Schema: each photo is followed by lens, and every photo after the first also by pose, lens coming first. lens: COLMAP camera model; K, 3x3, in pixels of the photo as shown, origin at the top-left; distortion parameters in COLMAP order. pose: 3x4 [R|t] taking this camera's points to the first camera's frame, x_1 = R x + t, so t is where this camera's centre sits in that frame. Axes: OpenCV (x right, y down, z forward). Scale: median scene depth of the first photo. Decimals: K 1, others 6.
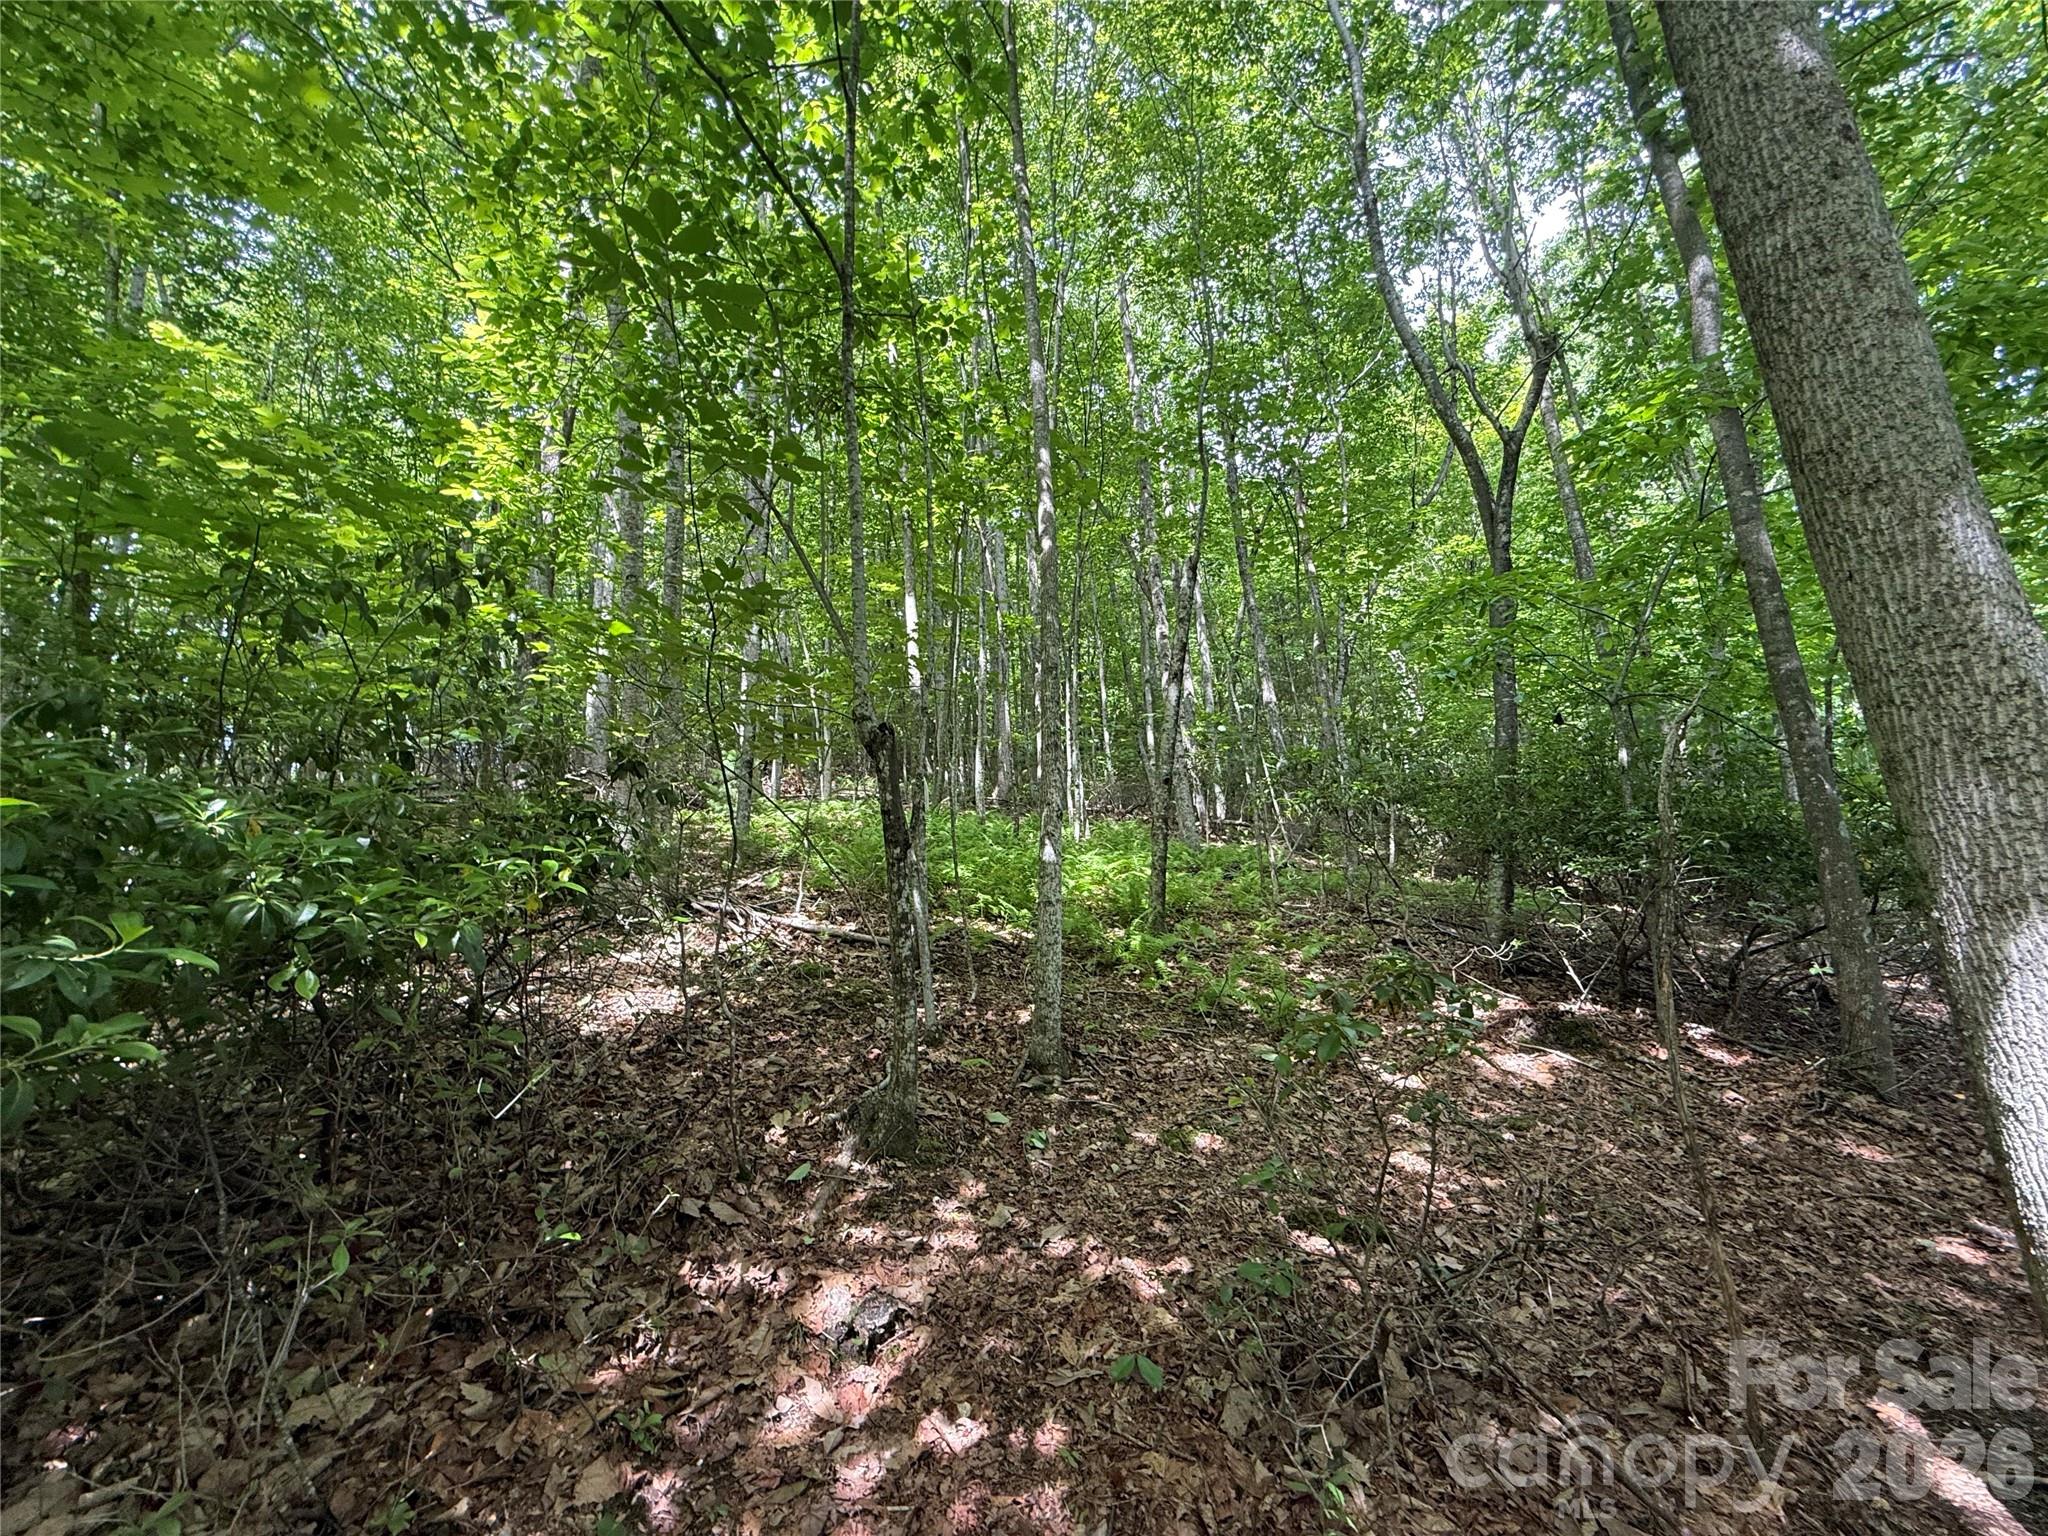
lens RADIAL K [[813.3, 0, 1020.0], [0, 813.3, 761.6], [0, 0, 1]] dist [0.001050, -0.000317]
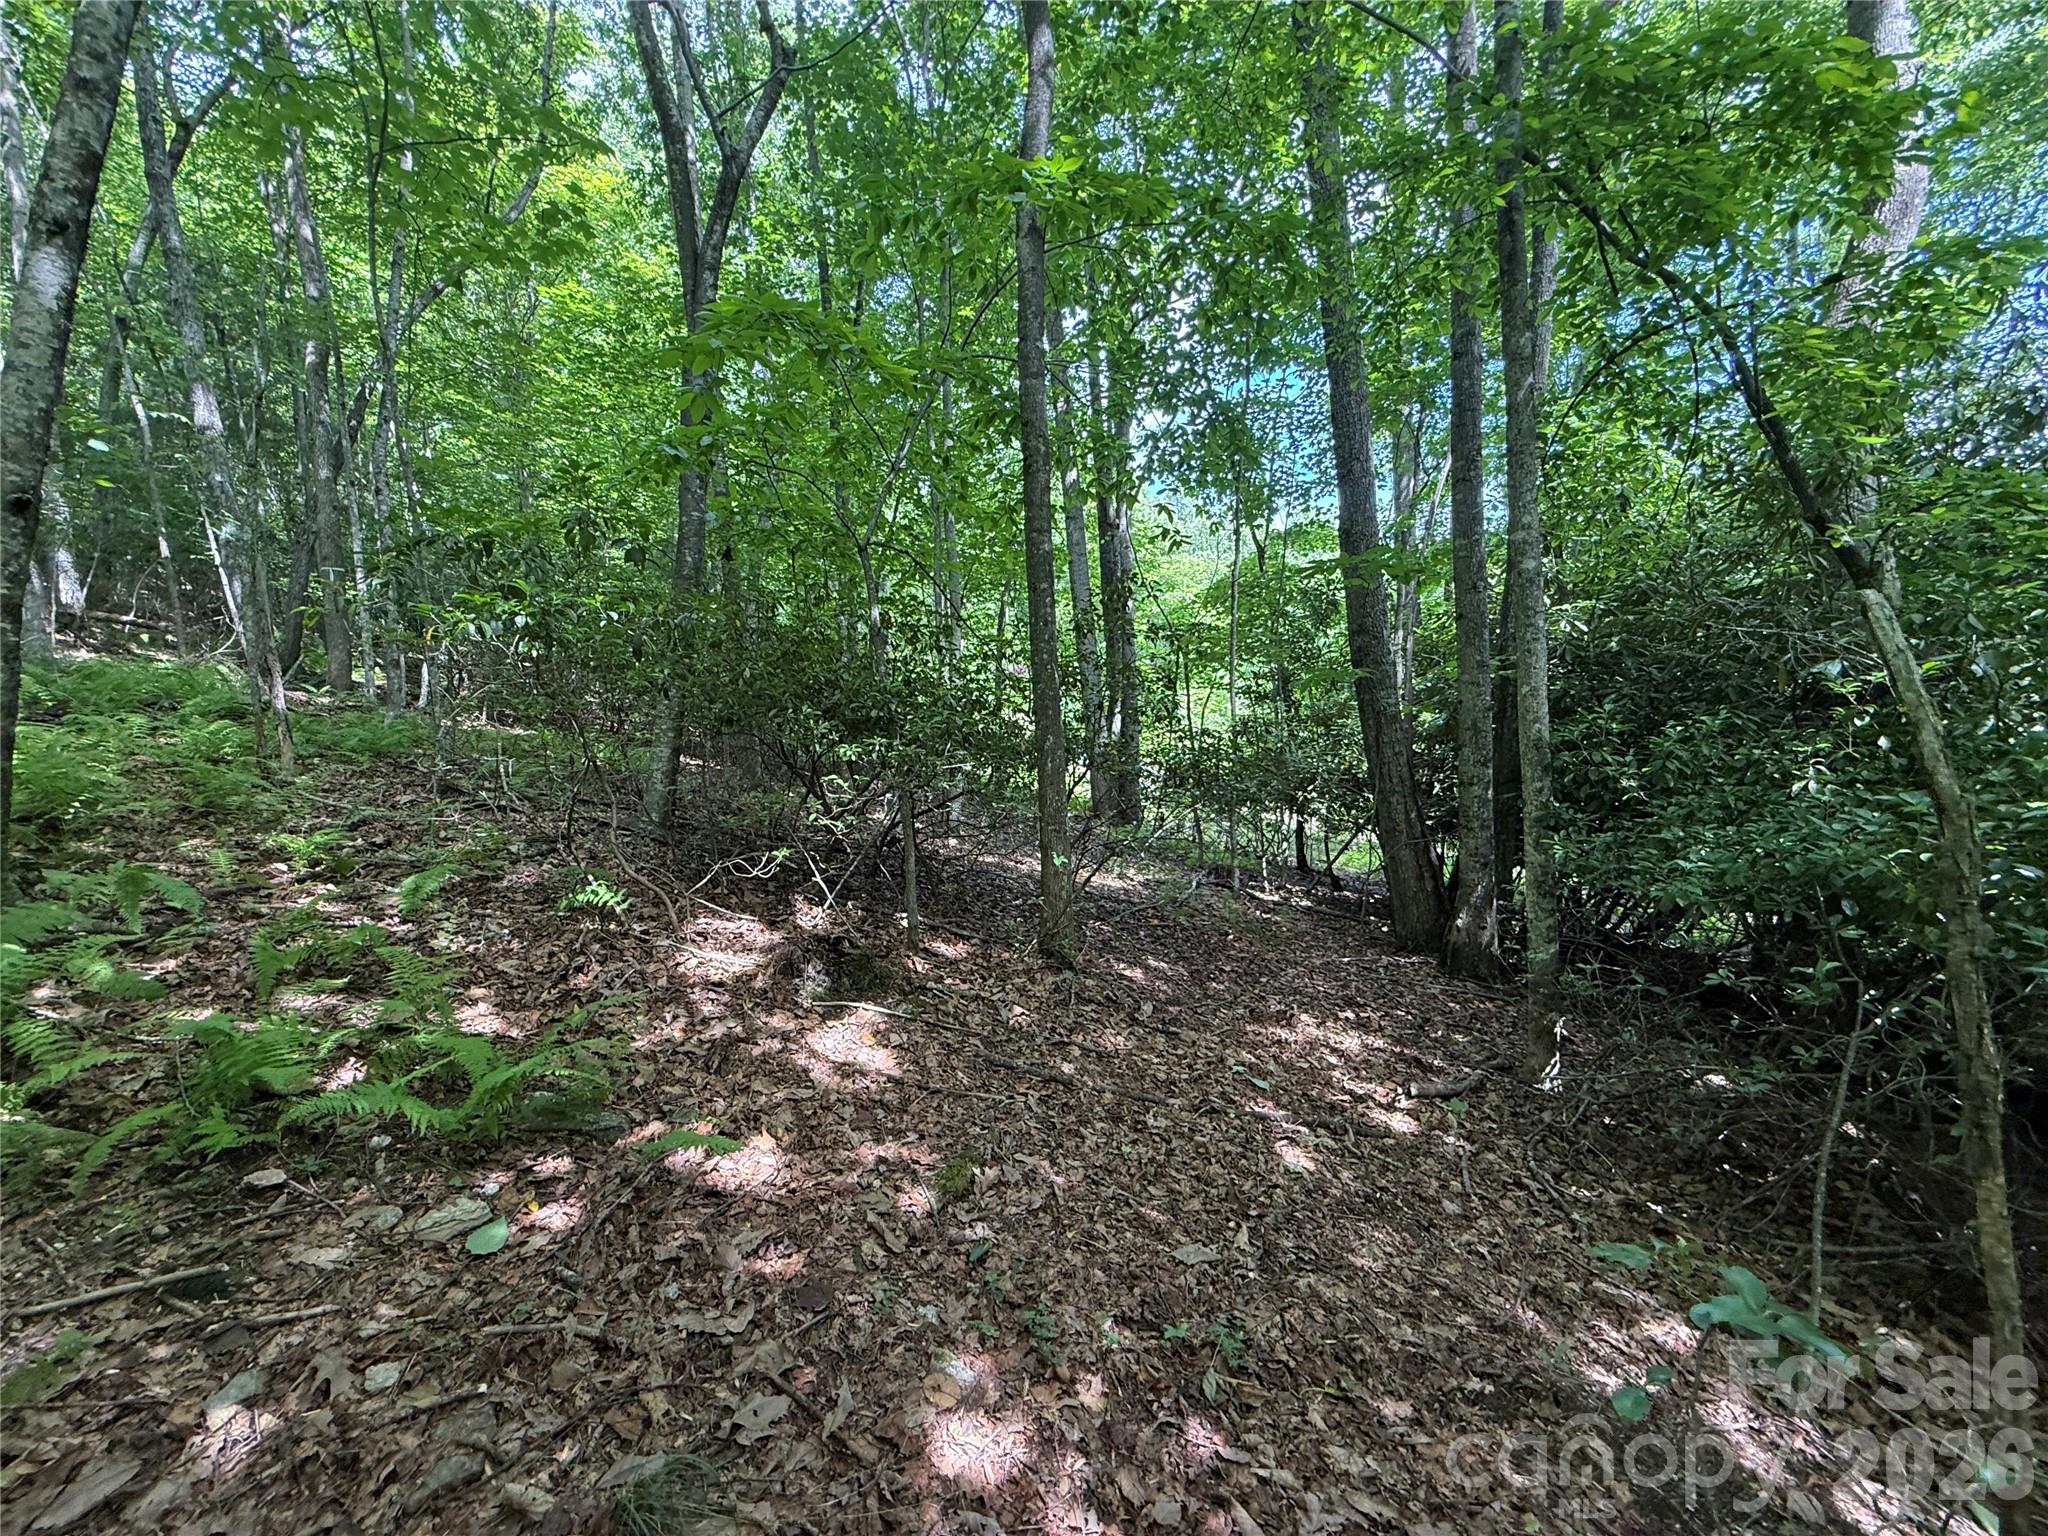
lens RADIAL K [[813.3, 0, 1020.0], [0, 813.3, 761.6], [0, 0, 1]] dist [0.001050, -0.000317]
pose [[0.432111, -0.020854, 0.901579, 0.037219], [-0.162468, 0.981575, 0.100573, 0.026641], [-0.887065, -0.189936, 0.420761, 0.380751]]
